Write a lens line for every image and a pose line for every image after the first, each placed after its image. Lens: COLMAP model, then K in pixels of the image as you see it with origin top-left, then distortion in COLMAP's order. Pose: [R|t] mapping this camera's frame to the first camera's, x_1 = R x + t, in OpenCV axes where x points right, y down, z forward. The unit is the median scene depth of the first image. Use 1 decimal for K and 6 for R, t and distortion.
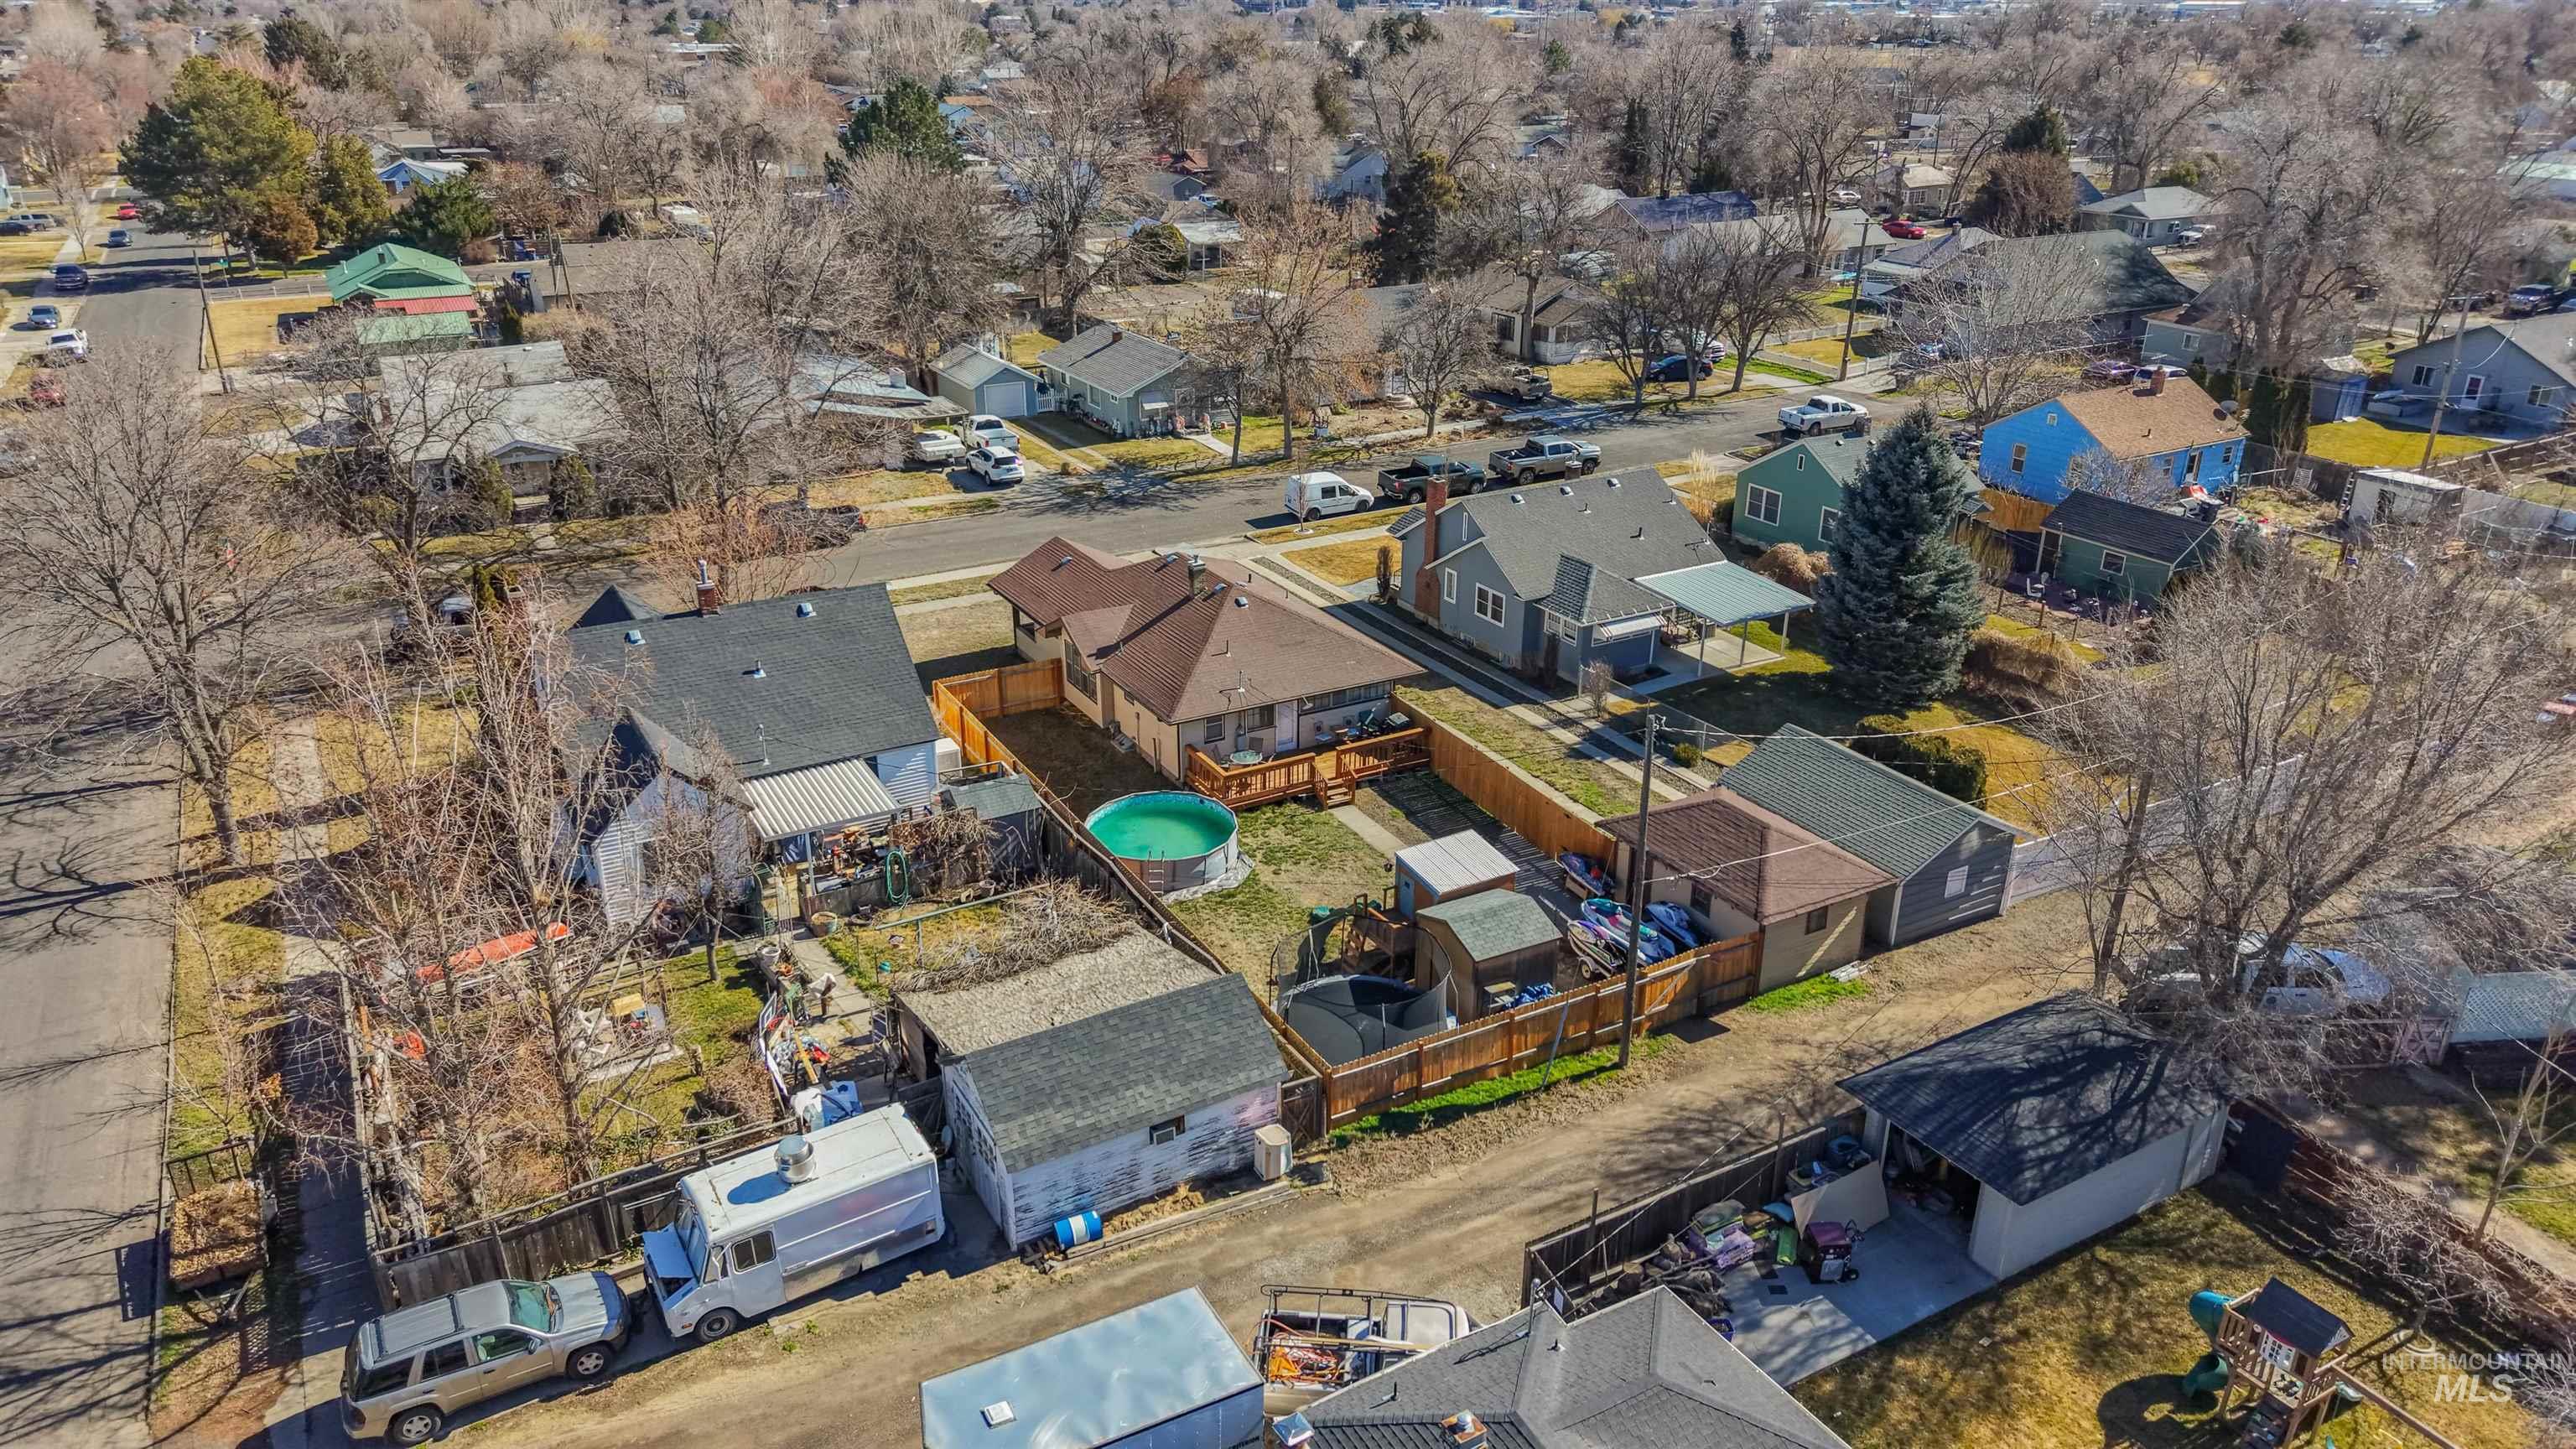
lens RADIAL K [[1752.6, 0, 1288.0], [0, 1752.6, 724.5], [0, 0, 1]] dist [0.005256, -0.001765]
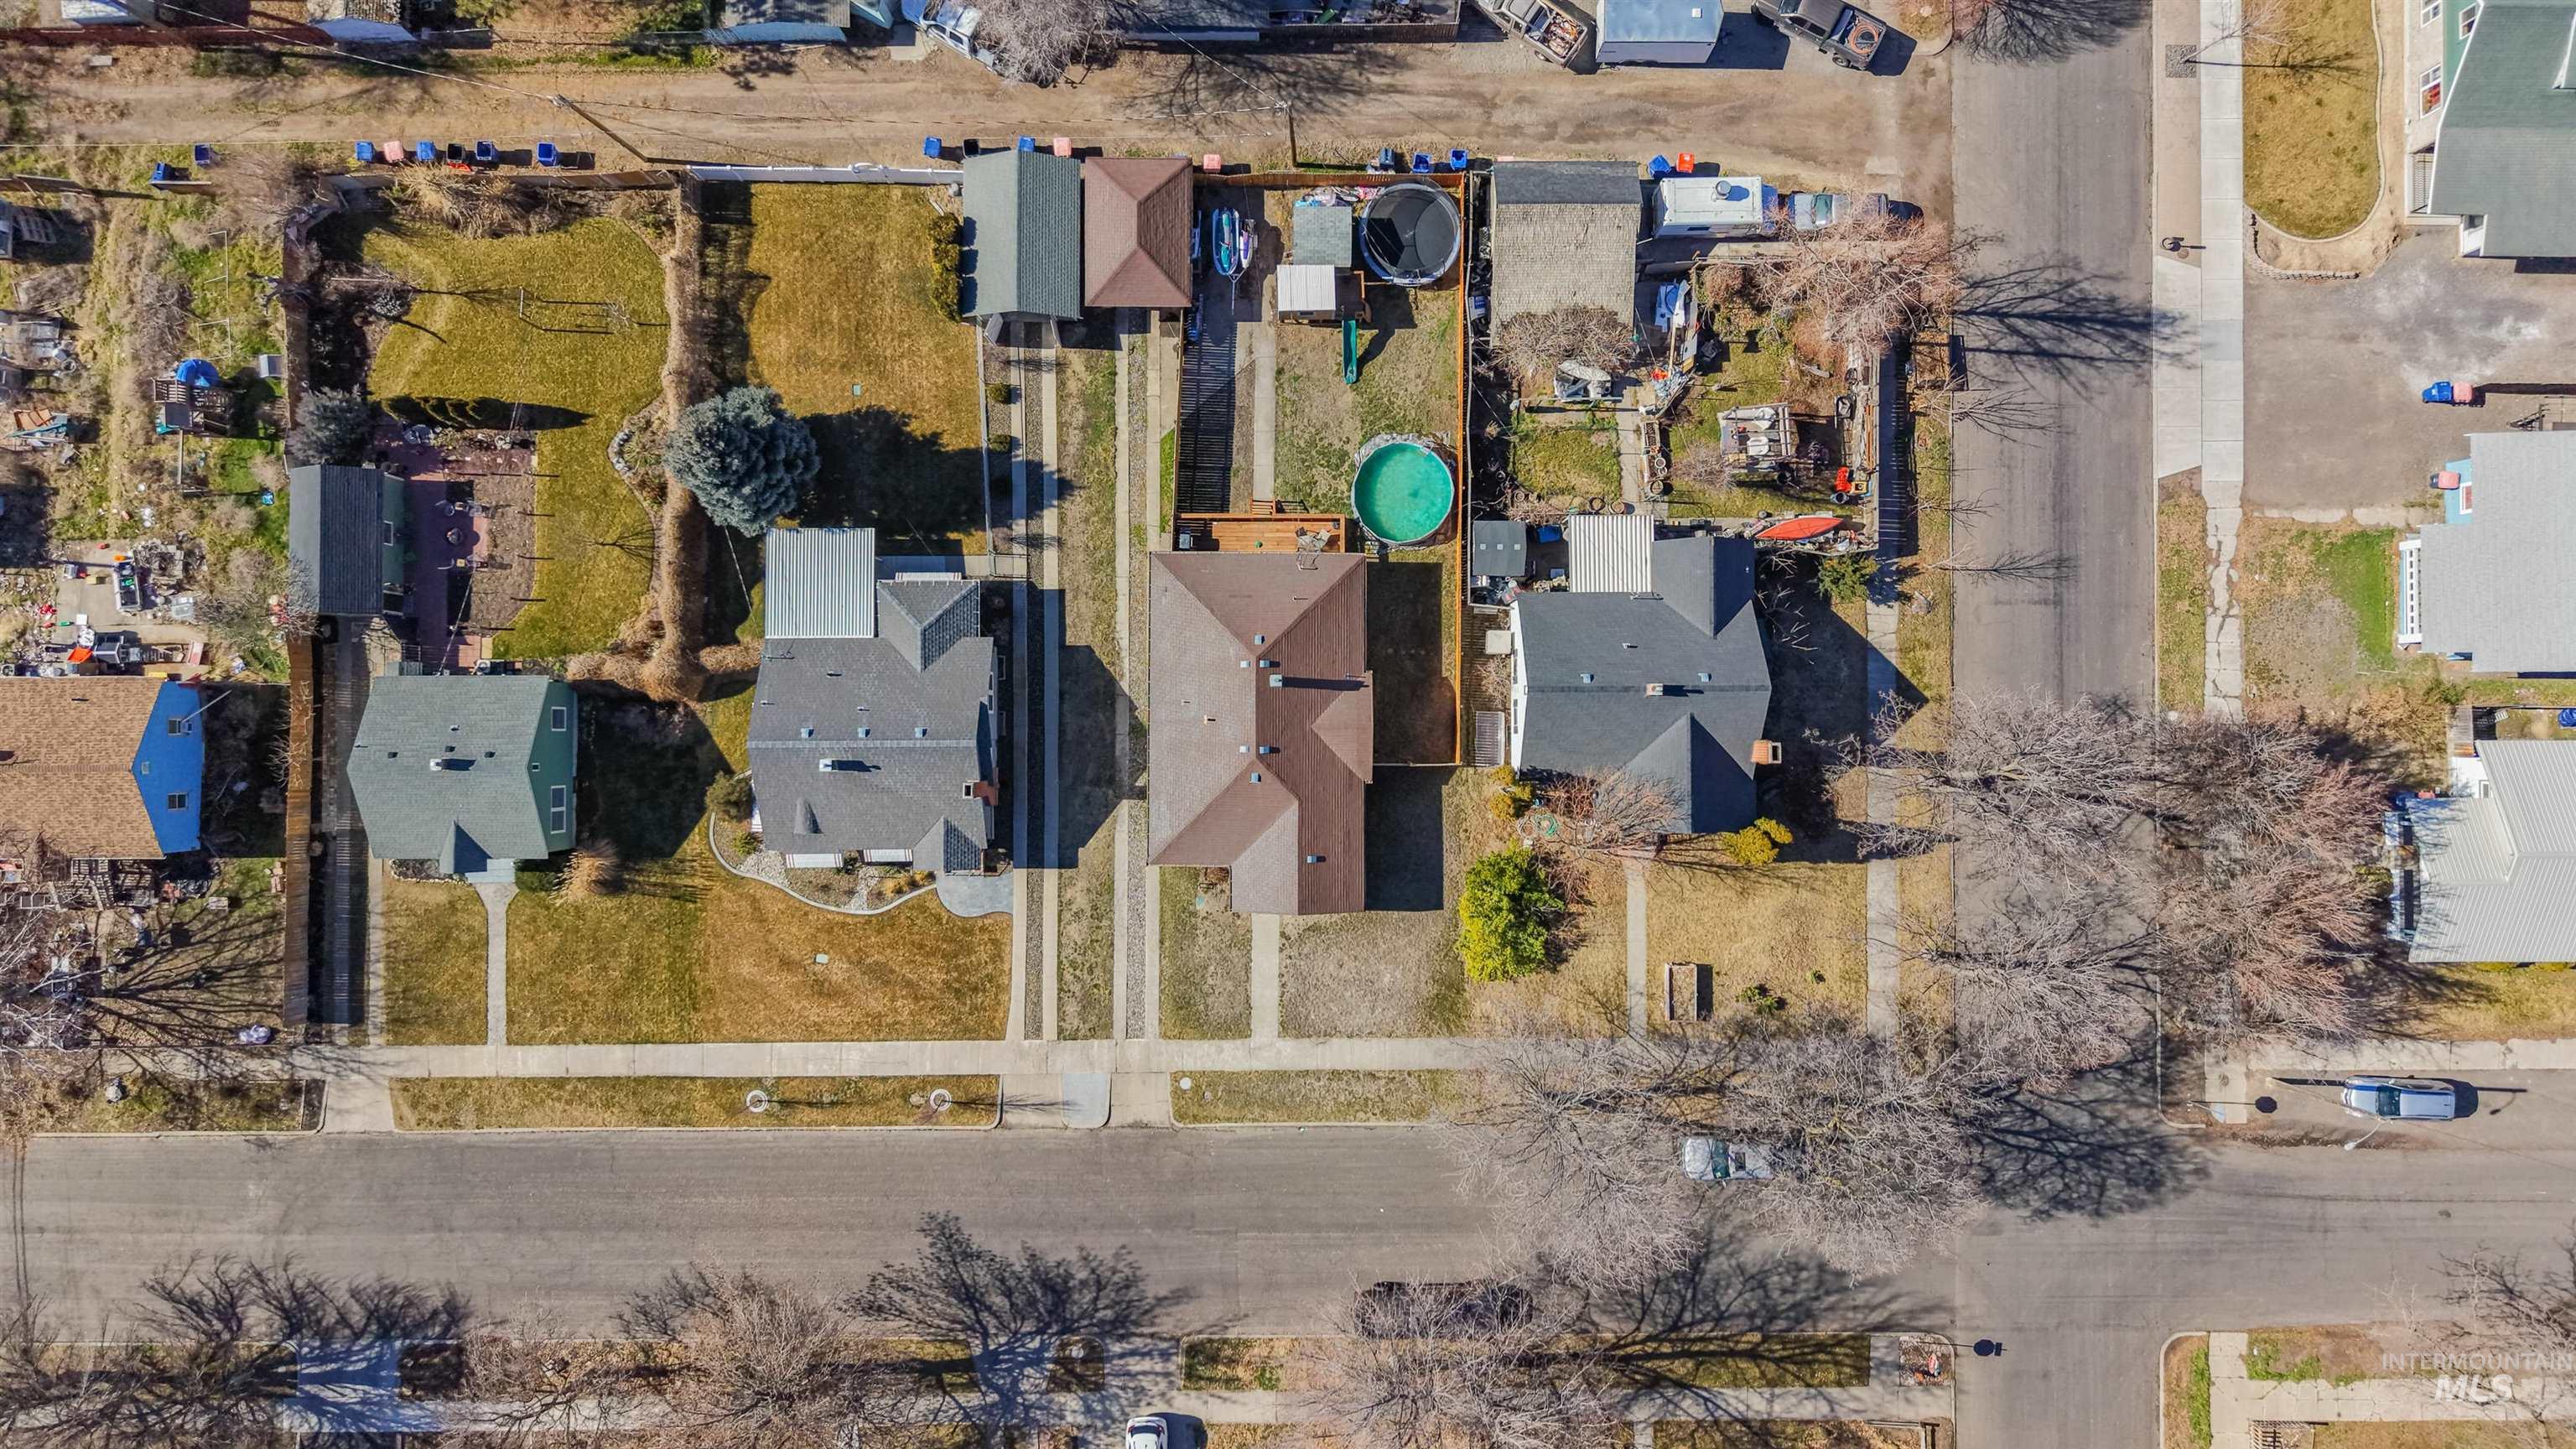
lens RADIAL K [[1752.6, 0, 1288.0], [0, 1752.6, 724.5], [0, 0, 1]] dist [0.005256, -0.001765]
pose [[-0.872760, -0.488149, 0.001185, -0.076081], [0.191579, -0.340289, 0.920598, -1.236317], [-0.448986, 0.803688, 0.390510, 0.522412]]
